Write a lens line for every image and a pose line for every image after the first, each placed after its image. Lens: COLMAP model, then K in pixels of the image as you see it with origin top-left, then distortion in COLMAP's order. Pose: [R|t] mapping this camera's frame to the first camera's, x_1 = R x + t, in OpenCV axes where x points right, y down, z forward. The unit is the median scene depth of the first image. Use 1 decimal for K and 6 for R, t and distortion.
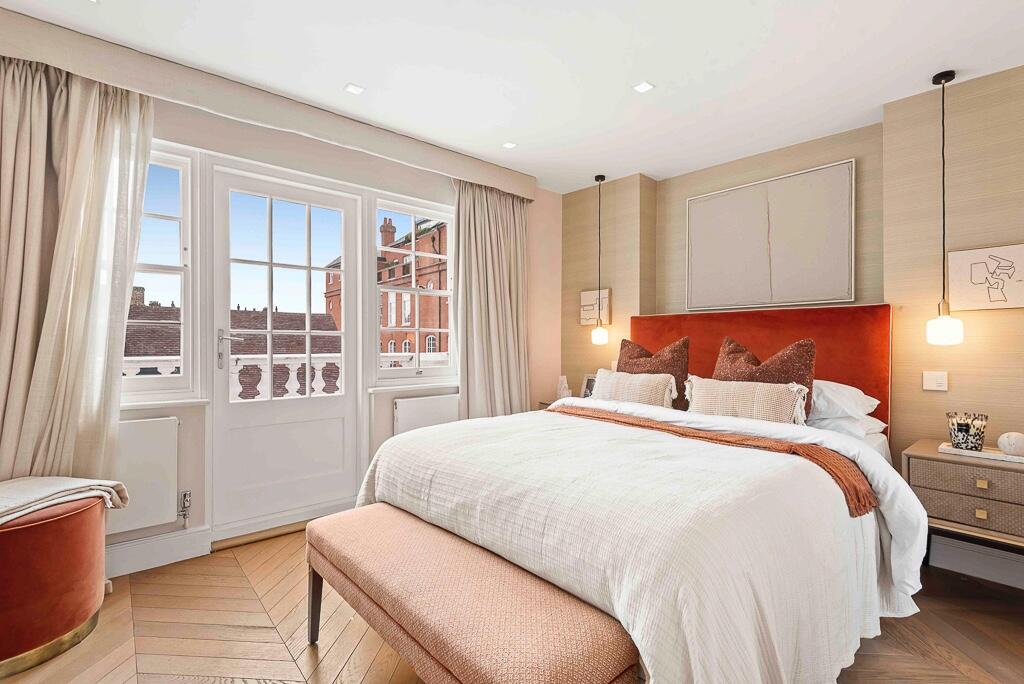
lens RADIAL K [[461.5, 0, 516.3], [0, 461.5, 350.0], [0, 0, 1]] dist [0.024416, -0.000281]
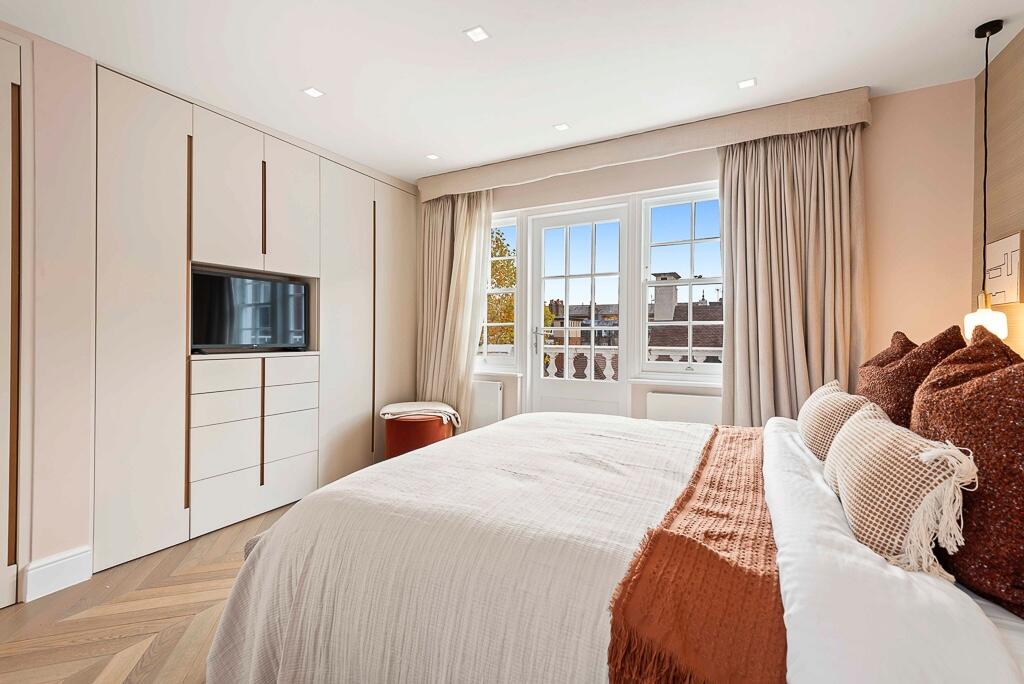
lens RADIAL K [[433.7, 0, 512.0], [0, 433.7, 342.0], [0, 0, 1]] dist [-0.001008, -0.000167]
pose [[0.377307, 0.017206, -0.925928, 0.525085], [-0.021055, 0.999728, 0.009998, -0.008692], [0.925849, 0.015724, 0.377567, 0.378041]]
